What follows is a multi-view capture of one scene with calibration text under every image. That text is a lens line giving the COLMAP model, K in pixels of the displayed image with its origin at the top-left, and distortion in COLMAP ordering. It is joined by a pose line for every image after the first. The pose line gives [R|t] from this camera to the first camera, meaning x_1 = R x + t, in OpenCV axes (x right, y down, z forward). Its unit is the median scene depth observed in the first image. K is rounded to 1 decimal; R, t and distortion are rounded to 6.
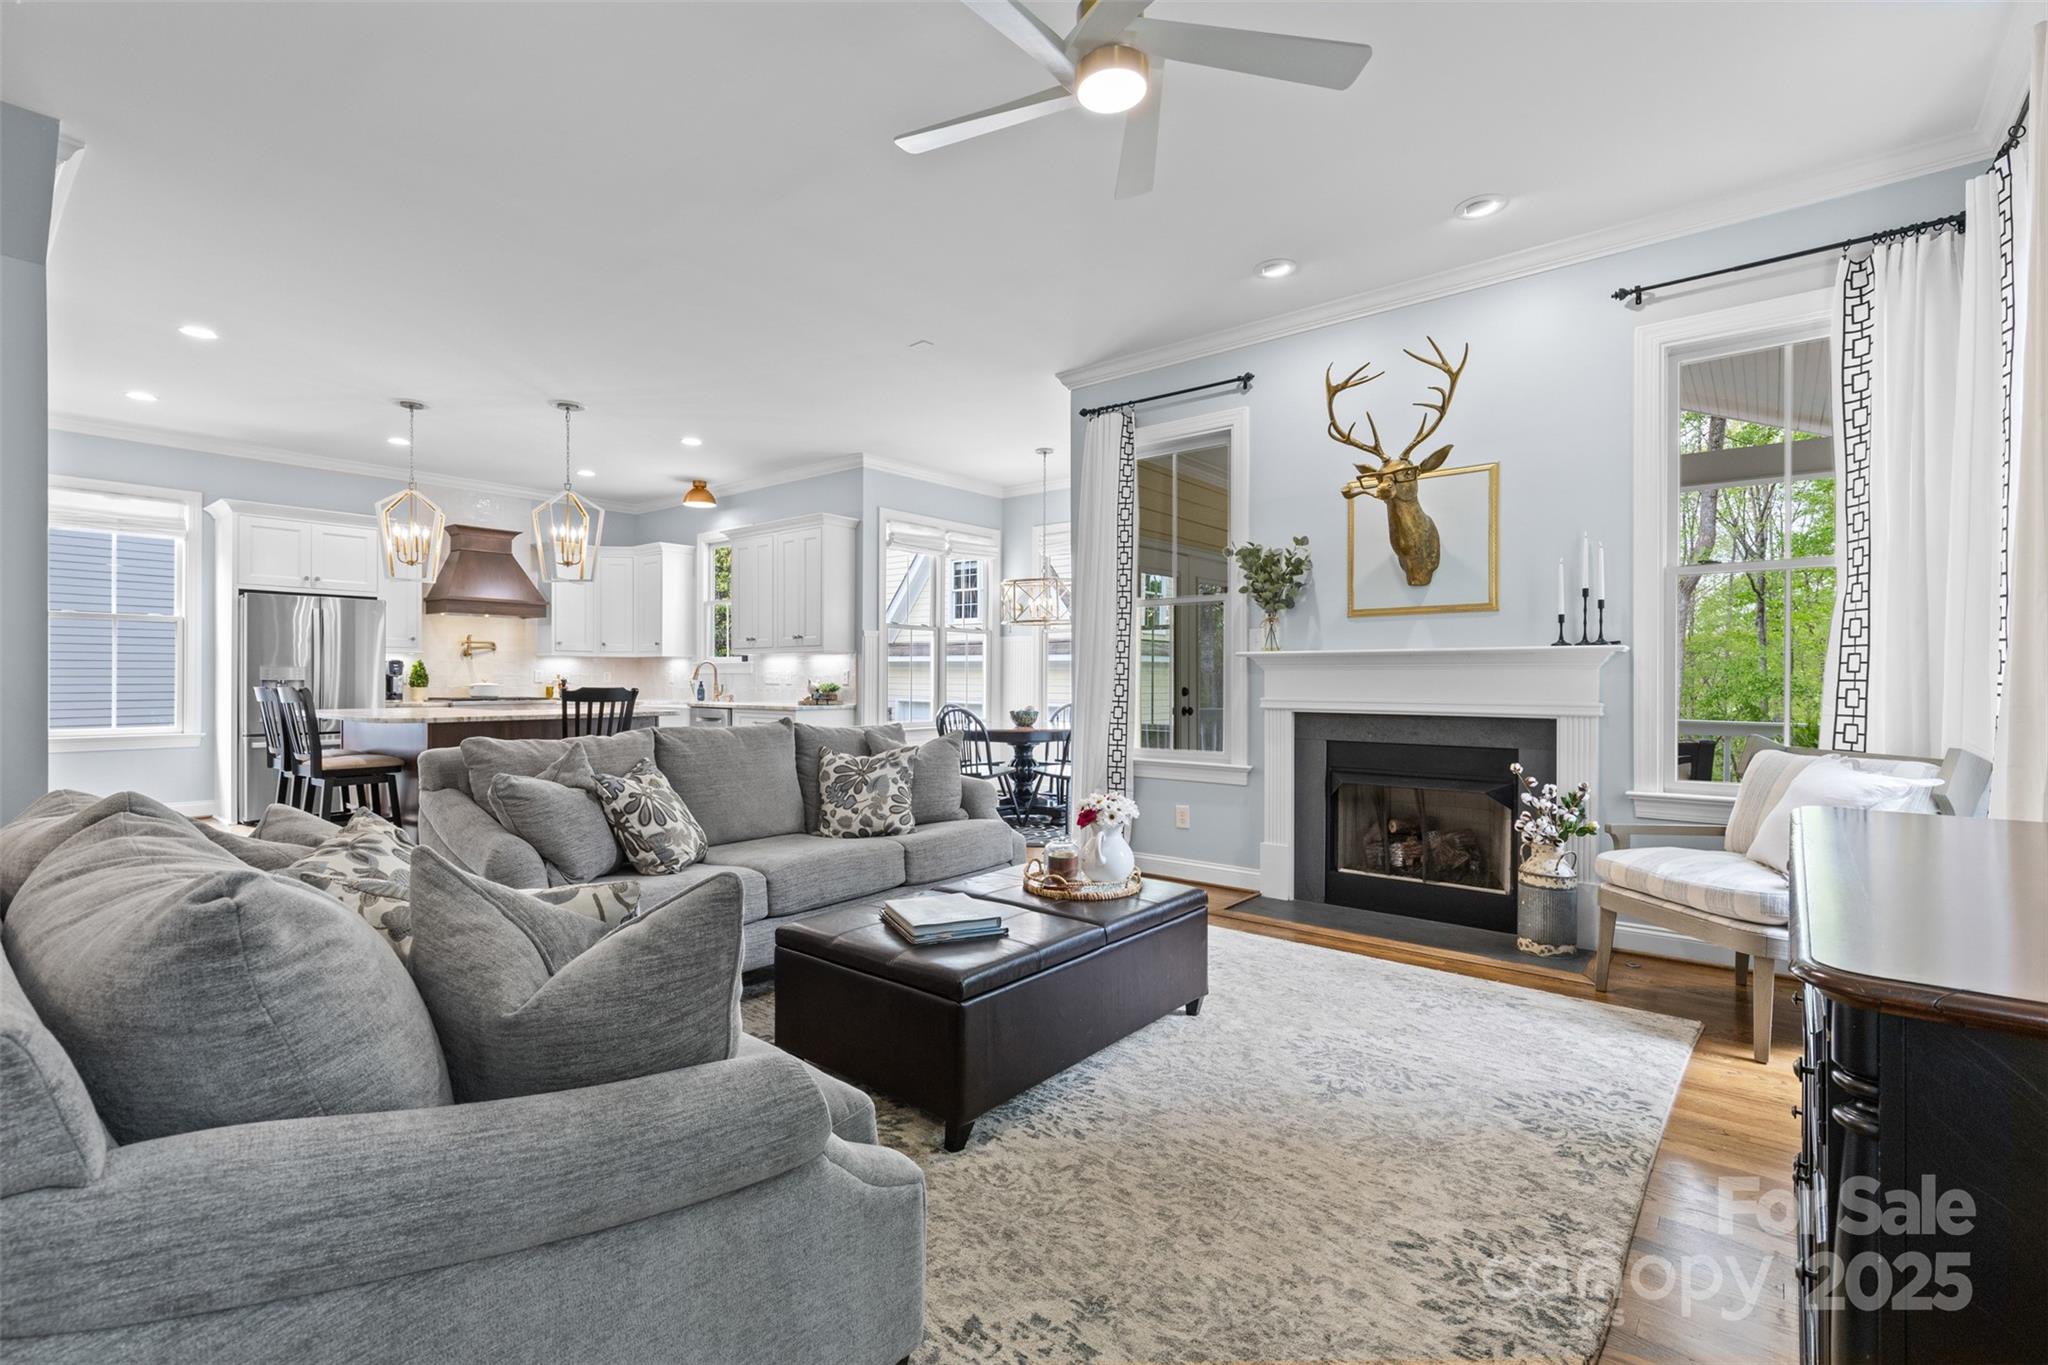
lens RADIAL K [[916.8, 0, 1015.2], [0, 916.8, 679.4], [0, 0, 1]] dist [0.009052, -0.000146]
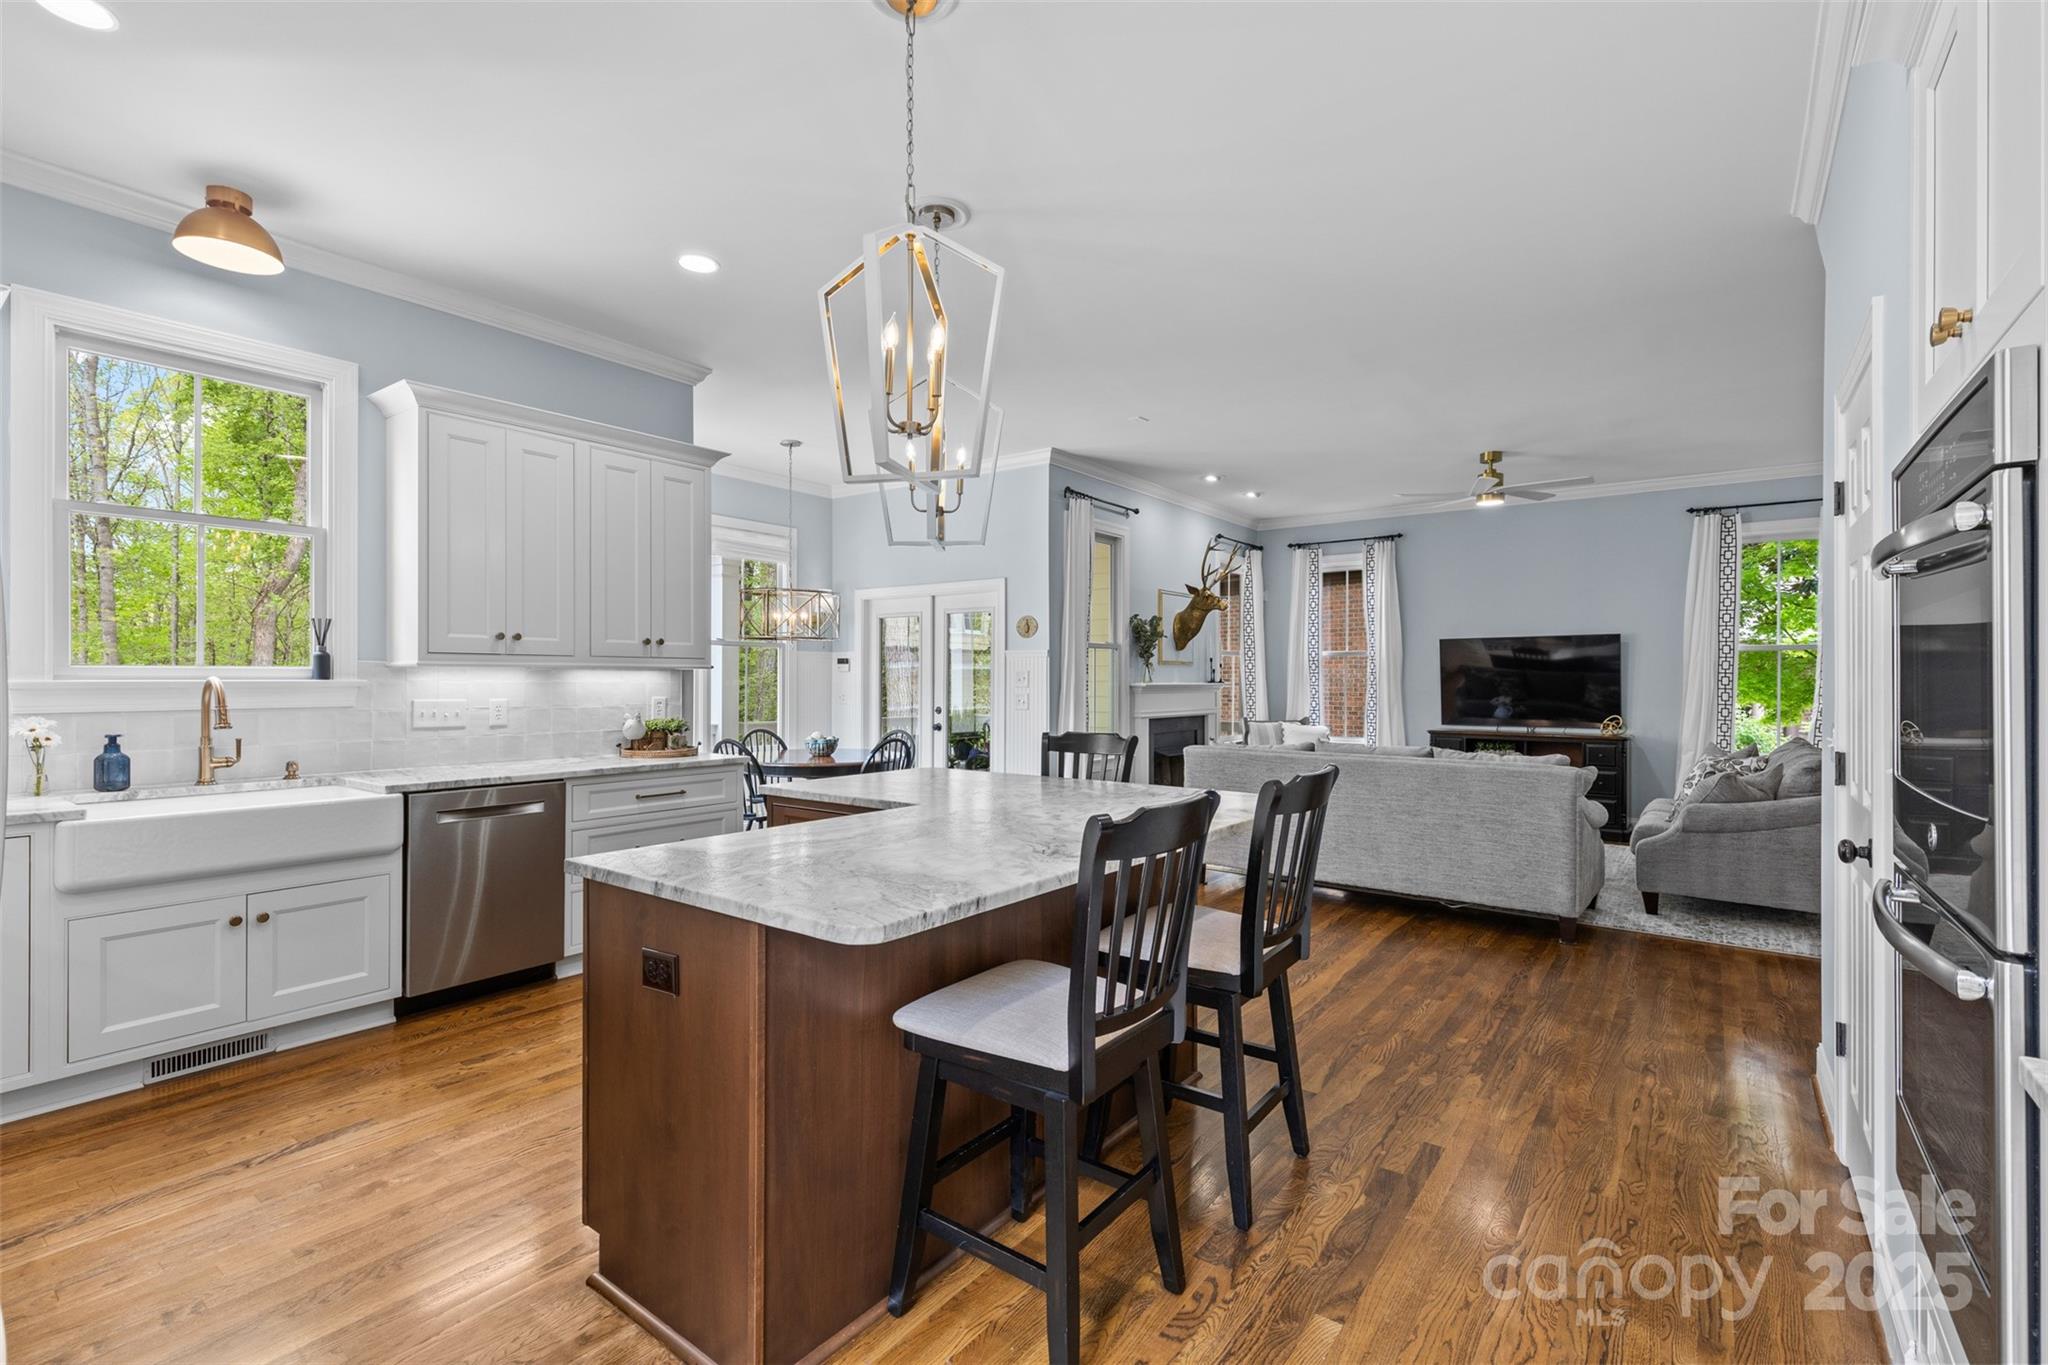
lens RADIAL K [[916.8, 0, 1015.2], [0, 916.8, 679.4], [0, 0, 1]] dist [0.009052, -0.000146]
pose [[-0.039212, -0.001065, 0.999230, -0.876106], [-0.001677, 0.999998, 0.001000, -0.024646], [-0.999229, -0.001637, -0.039214, 0.835917]]
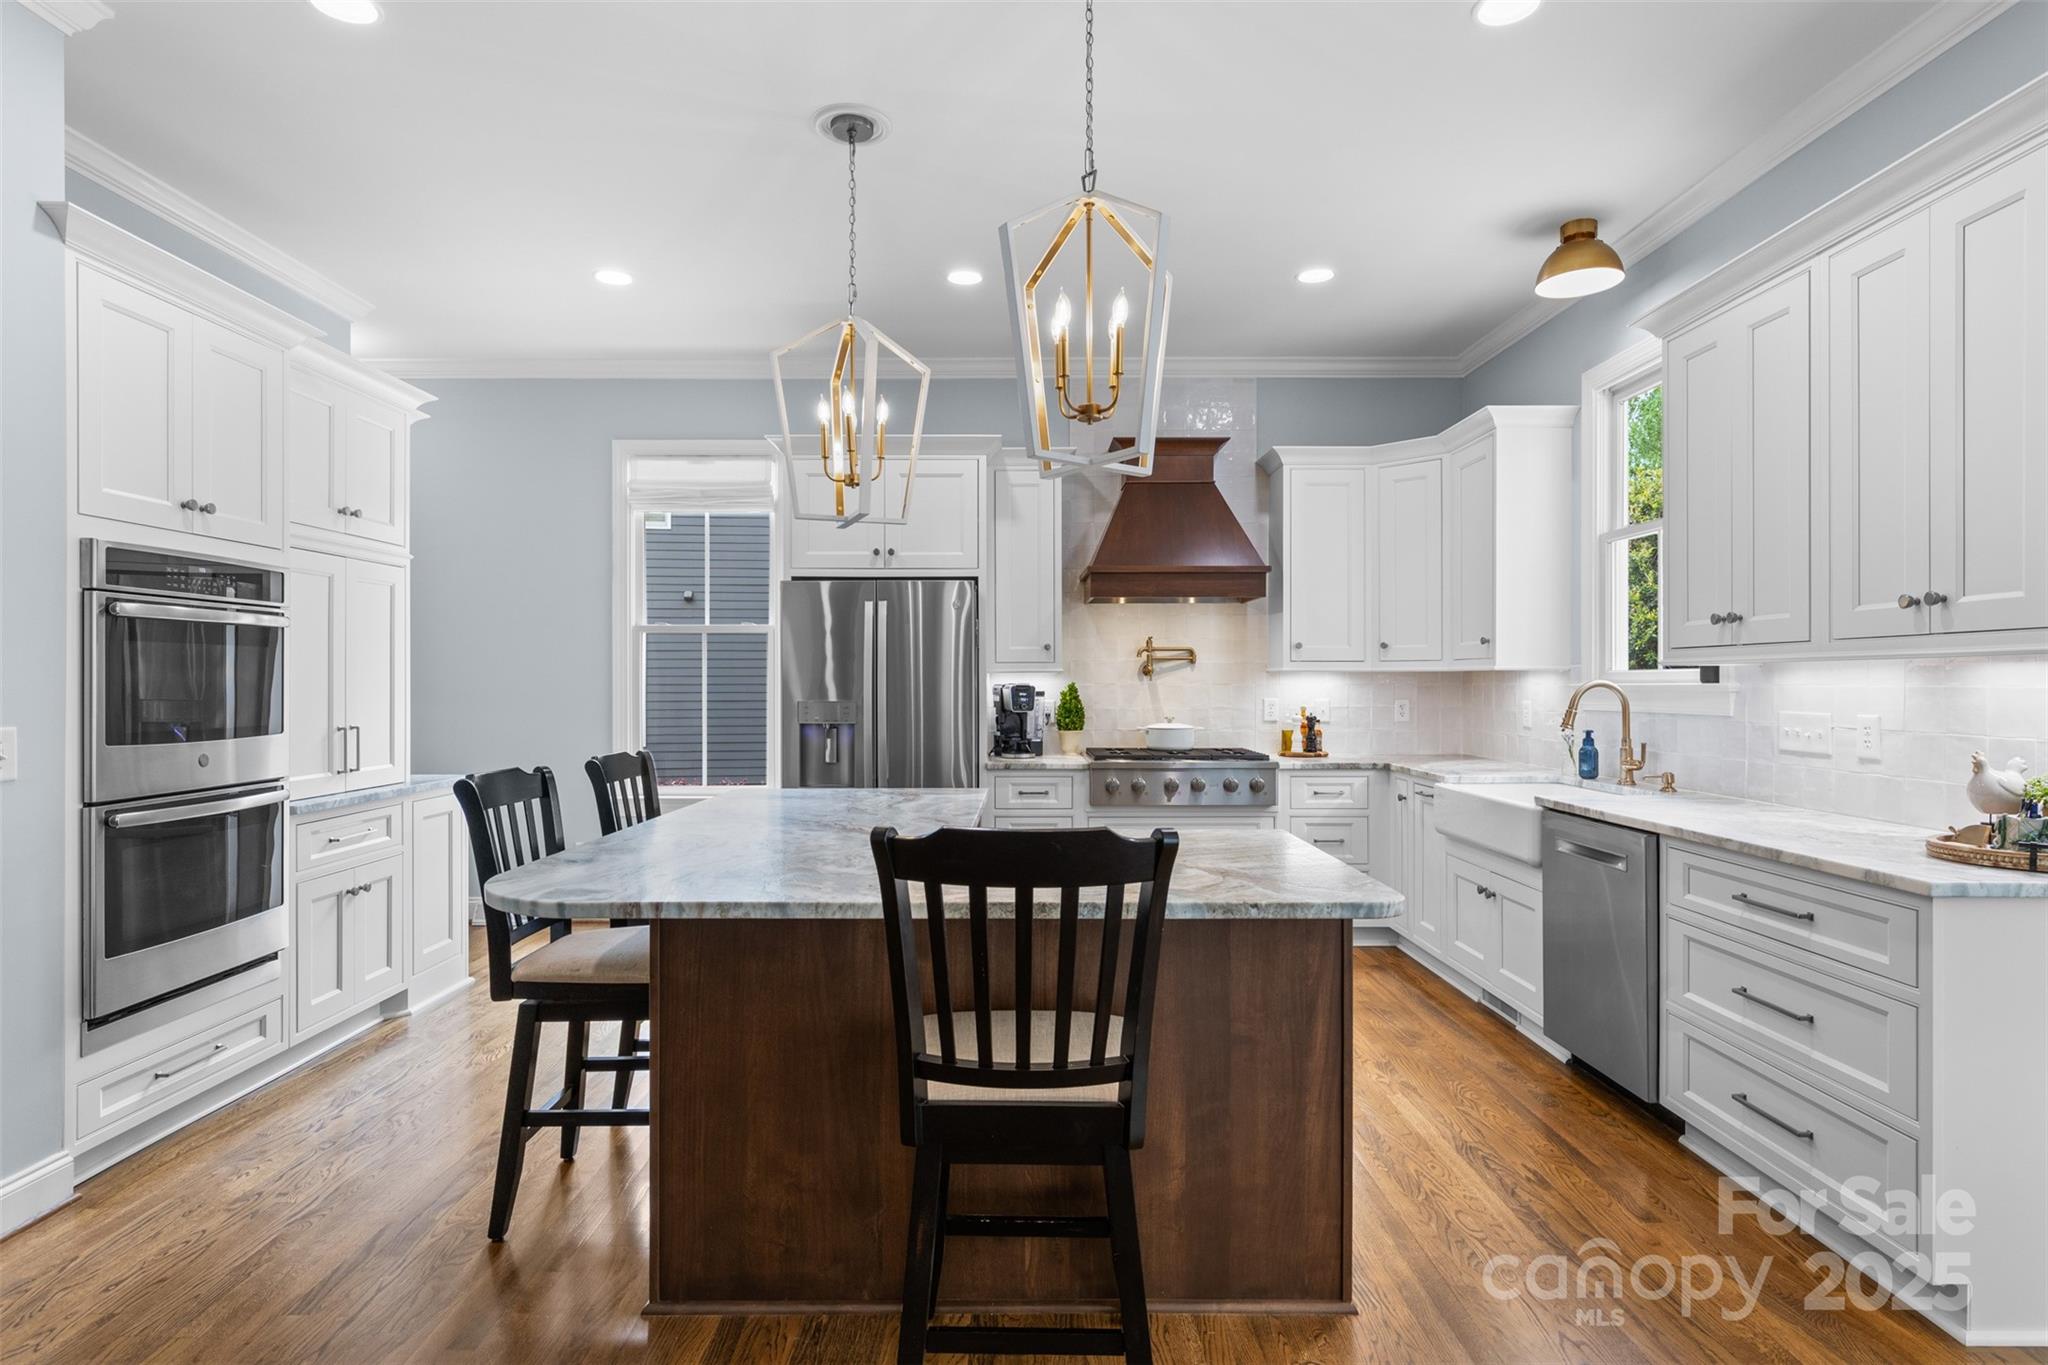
lens RADIAL K [[1069.1, 0, 1019.7], [0, 1069.1, 682.6], [0, 0, 1]] dist [0.007834, -0.000671]
pose [[0.638997, -0.002615, -0.769205, -0.173195], [0.002466, 0.999996, -0.001350, -0.023594], [0.769205, -0.001034, 0.639001, 0.627395]]
